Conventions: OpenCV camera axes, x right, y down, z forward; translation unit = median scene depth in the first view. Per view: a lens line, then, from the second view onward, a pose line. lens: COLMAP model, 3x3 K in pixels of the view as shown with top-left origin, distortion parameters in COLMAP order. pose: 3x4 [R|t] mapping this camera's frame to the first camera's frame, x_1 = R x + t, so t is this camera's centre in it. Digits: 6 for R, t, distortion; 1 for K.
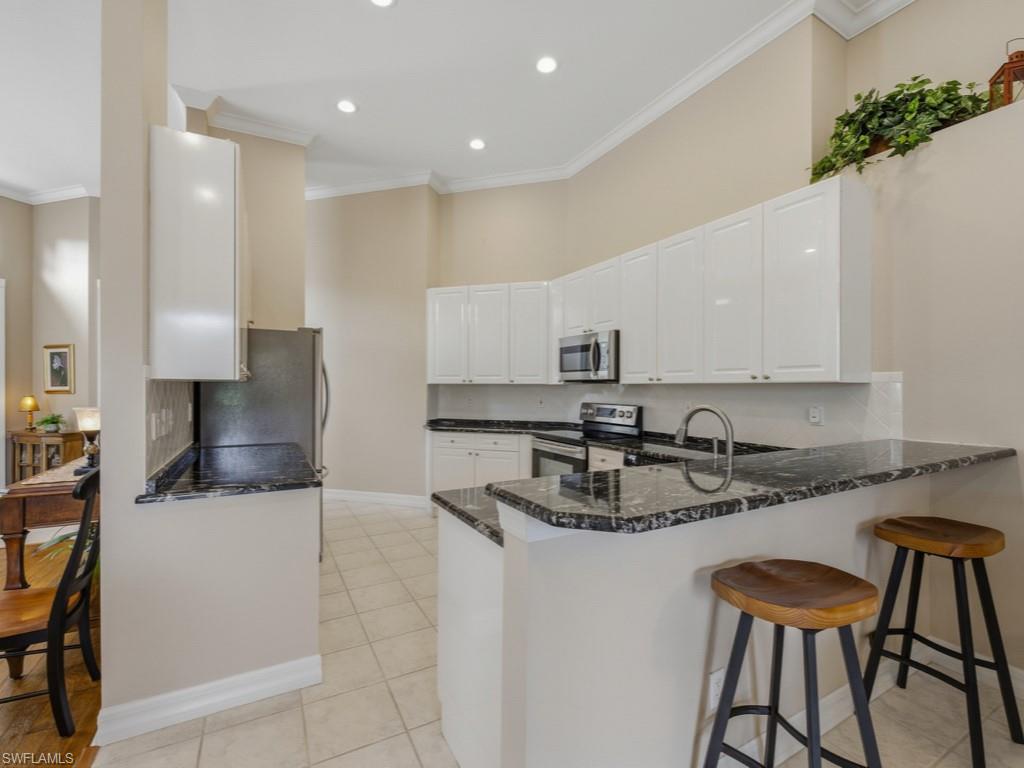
lens RADIAL K [[459.2, 0, 508.6], [0, 459.2, 388.2], [0, 0, 1]] dist [0.000274, -0.000319]
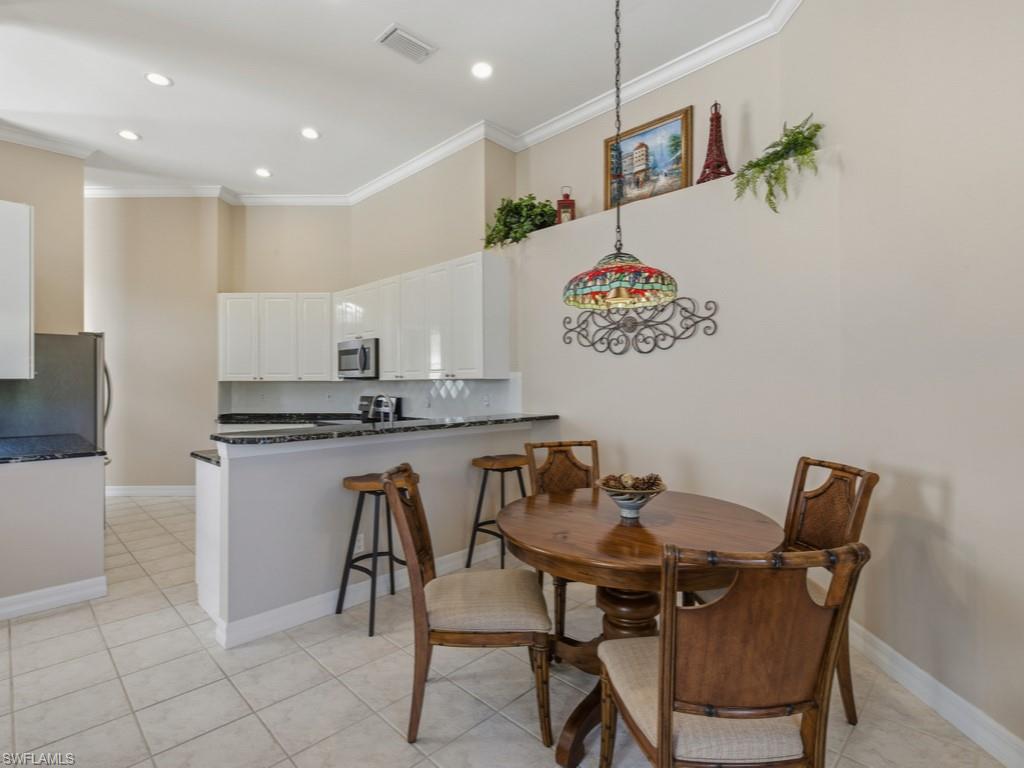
lens RADIAL K [[509.2, 0, 512.0], [0, 509.2, 384.0], [0, 0, 1]] dist [-0.000626, -0.000180]
pose [[0.956814, -0.006839, 0.290619, 0.162037], [0.007476, 0.999971, -0.001082, 0.004438], [-0.290604, 0.003208, 0.956838, -0.416694]]
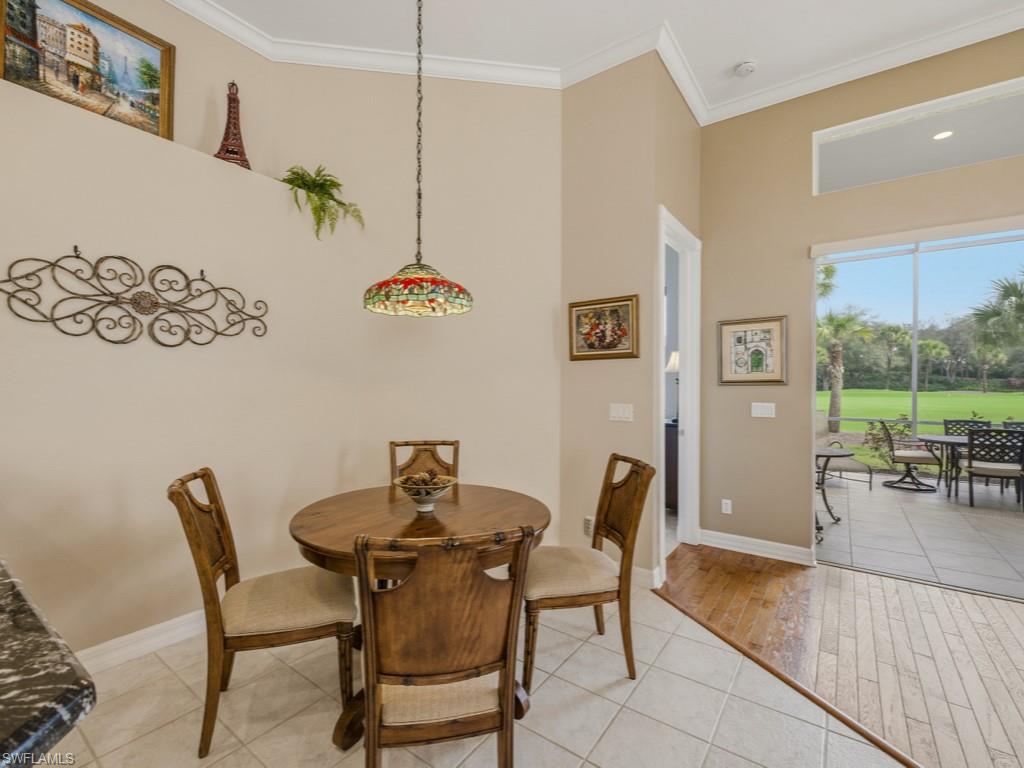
lens RADIAL K [[461.5, 0, 512.0], [0, 461.5, 384.0], [0, 0, 1]] dist [0.000975, 0.000234]
pose [[-0.435862, -0.002092, 0.900011, -0.066489], [-0.002060, 0.999997, 0.001327, -0.000969], [-0.900011, -0.001275, -0.435865, 0.162209]]
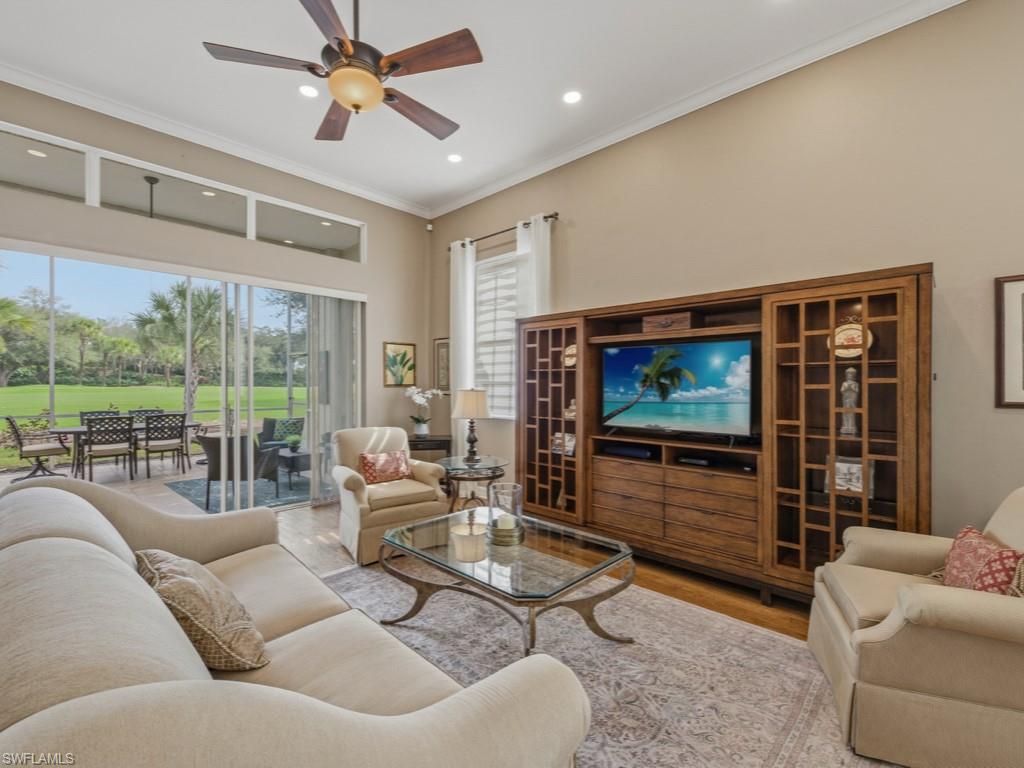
lens RADIAL K [[453.8, 0, 508.8], [0, 453.8, 386.1], [0, 0, 1]] dist [0.001706, -0.000890]
pose [[-0.951534, -0.005740, -0.307489, -0.302251], [-0.008252, 0.999942, 0.006870, -0.001392], [0.307432, 0.009074, -0.951527, 0.261487]]
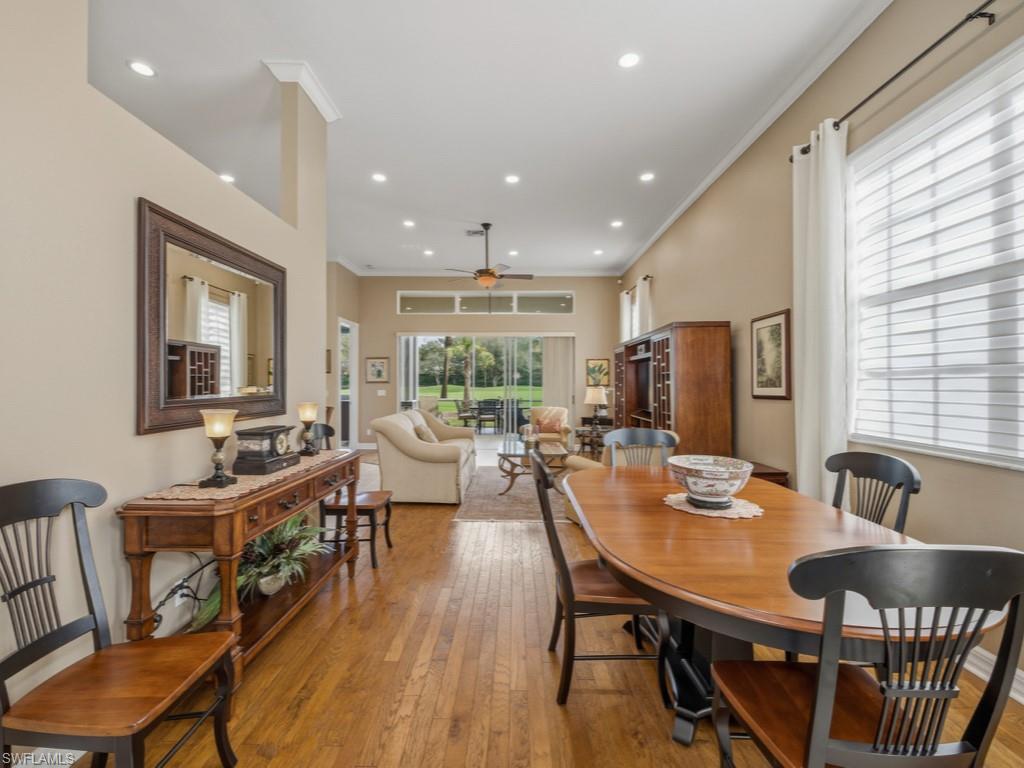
lens RADIAL K [[459.2, 0, 508.6], [0, 459.2, 388.2], [0, 0, 1]] dist [0.000274, -0.000319]
pose [[-0.874207, -0.009909, 0.485451, -1.099047], [-0.003382, 0.999892, 0.014320, -0.008223], [-0.485541, 0.010877, -0.874146, 0.997172]]
